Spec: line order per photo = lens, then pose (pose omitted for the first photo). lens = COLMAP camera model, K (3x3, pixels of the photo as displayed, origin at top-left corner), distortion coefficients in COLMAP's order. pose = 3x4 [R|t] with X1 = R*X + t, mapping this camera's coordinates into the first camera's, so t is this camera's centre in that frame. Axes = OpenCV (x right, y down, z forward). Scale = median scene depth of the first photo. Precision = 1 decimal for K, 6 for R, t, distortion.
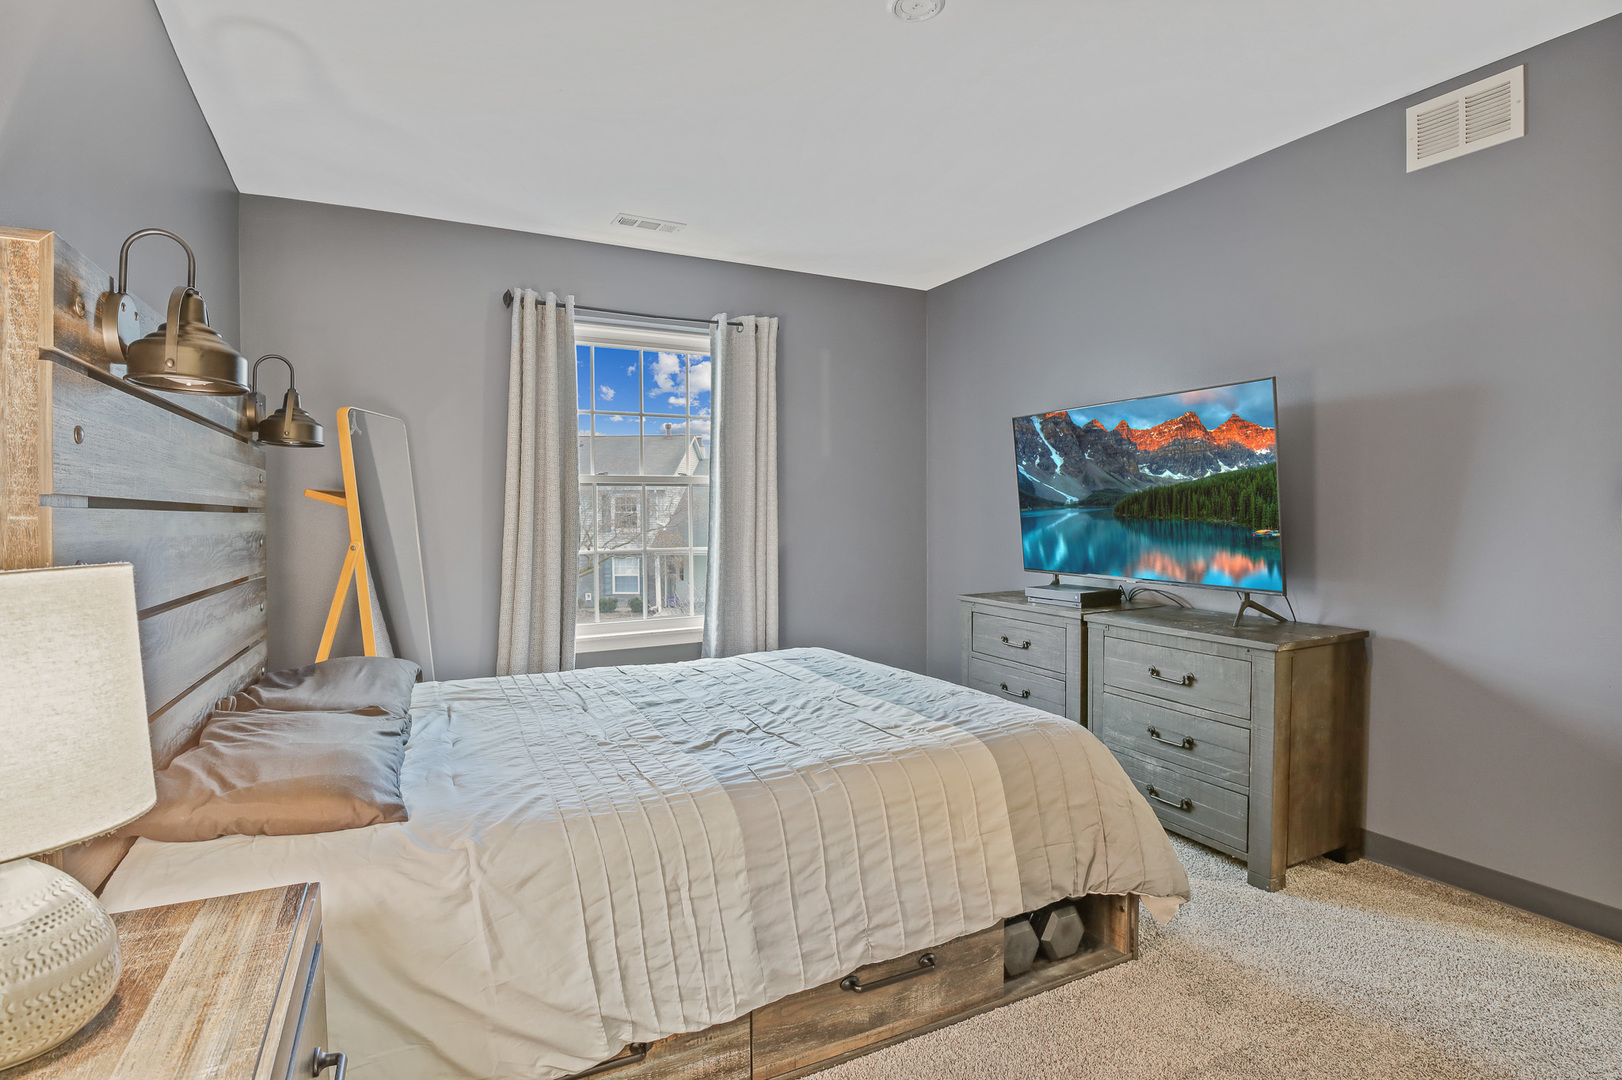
lens RADIAL K [[816.3, 0, 806.9], [0, 816.3, 522.0], [0, 0, 1]] dist [0.003990, 0.000305]
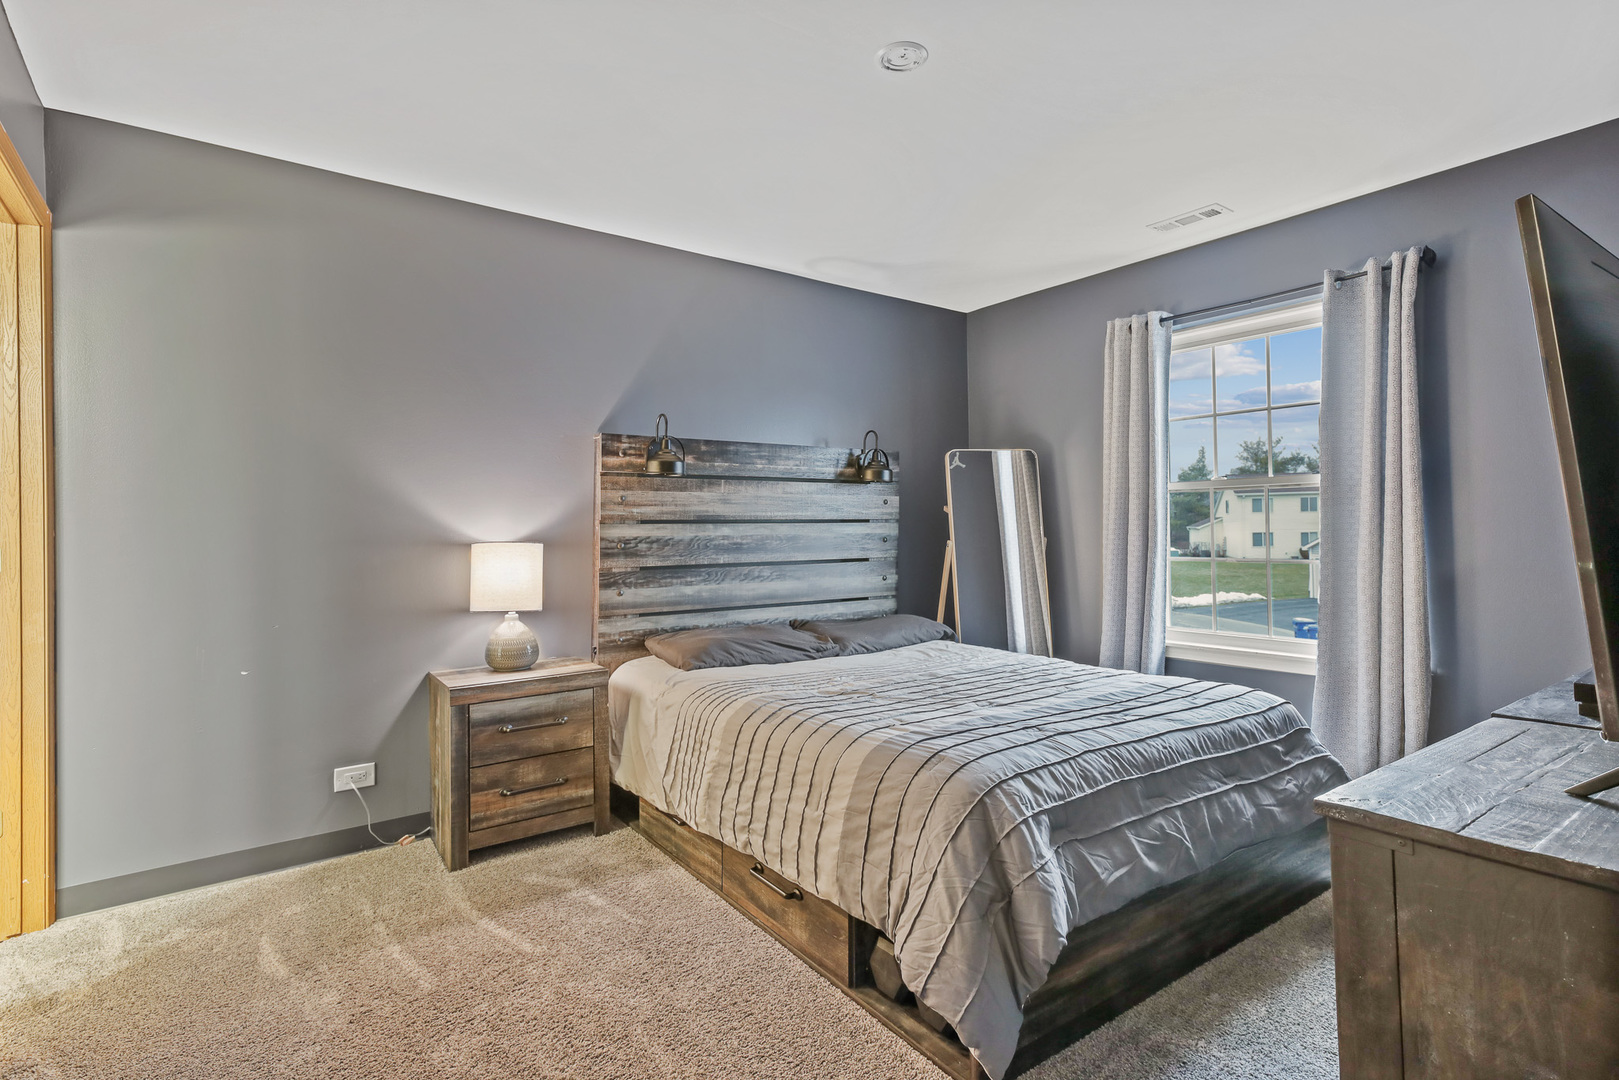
lens RADIAL K [[786.4, 0, 809.5], [0, 786.4, 540.0], [0, 0, 1]] dist [0.000220, 0.000364]
pose [[0.154223, 0.019887, -0.987836, 0.939083], [-0.004755, 0.999801, 0.019385, -0.006925], [0.988025, 0.001708, 0.154287, 0.613220]]
